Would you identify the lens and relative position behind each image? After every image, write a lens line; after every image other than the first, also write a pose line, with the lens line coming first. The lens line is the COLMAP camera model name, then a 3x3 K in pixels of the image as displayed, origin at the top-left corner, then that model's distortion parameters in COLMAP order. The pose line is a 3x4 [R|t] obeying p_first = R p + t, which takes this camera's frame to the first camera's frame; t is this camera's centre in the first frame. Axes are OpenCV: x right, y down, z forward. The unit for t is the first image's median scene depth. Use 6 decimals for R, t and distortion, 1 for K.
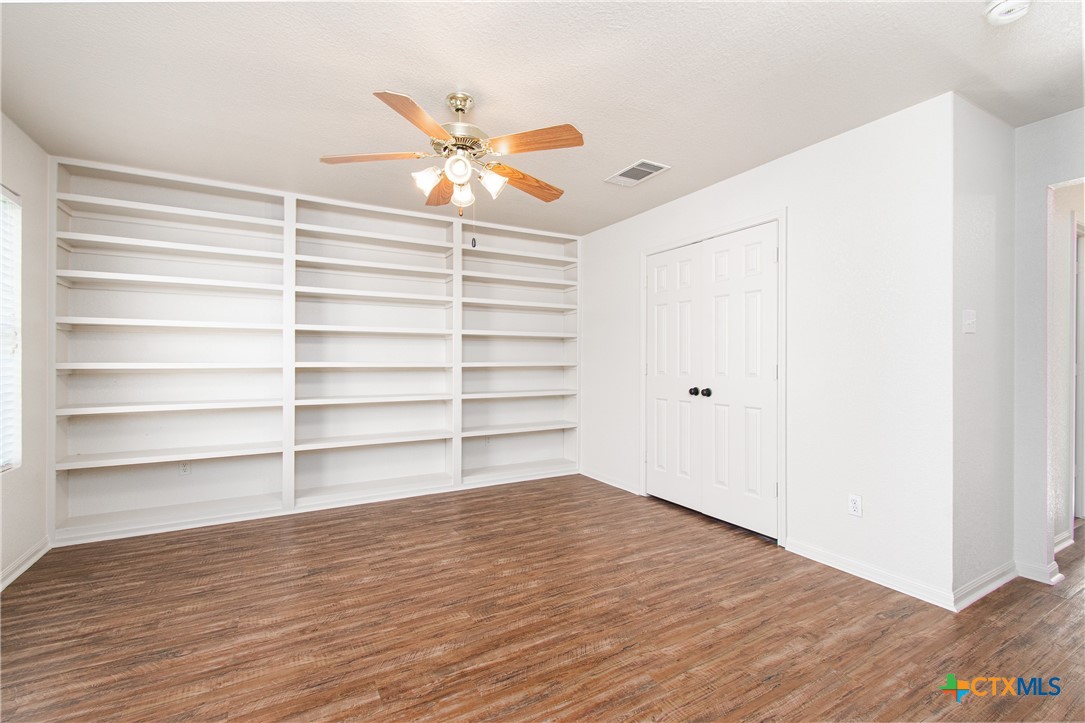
lens RADIAL K [[484.6, 0, 549.1], [0, 484.6, 356.6], [0, 0, 1]] dist [0.003168, -0.002806]
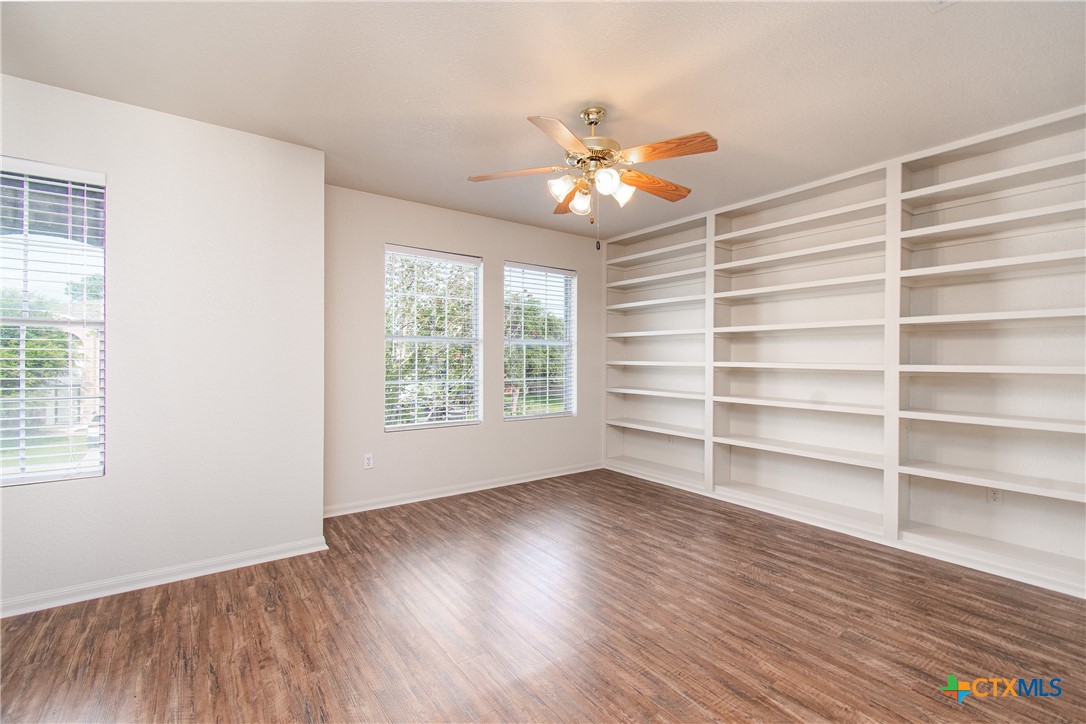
lens RADIAL K [[485.1, 0, 548.5], [0, 485.1, 362.6], [0, 0, 1]] dist [0.003168, -0.002806]
pose [[0.108283, 0.010232, -0.994067, 0.610372], [-0.002802, 0.999946, 0.009987, 0.003046], [0.994116, 0.001704, 0.108306, 0.568103]]
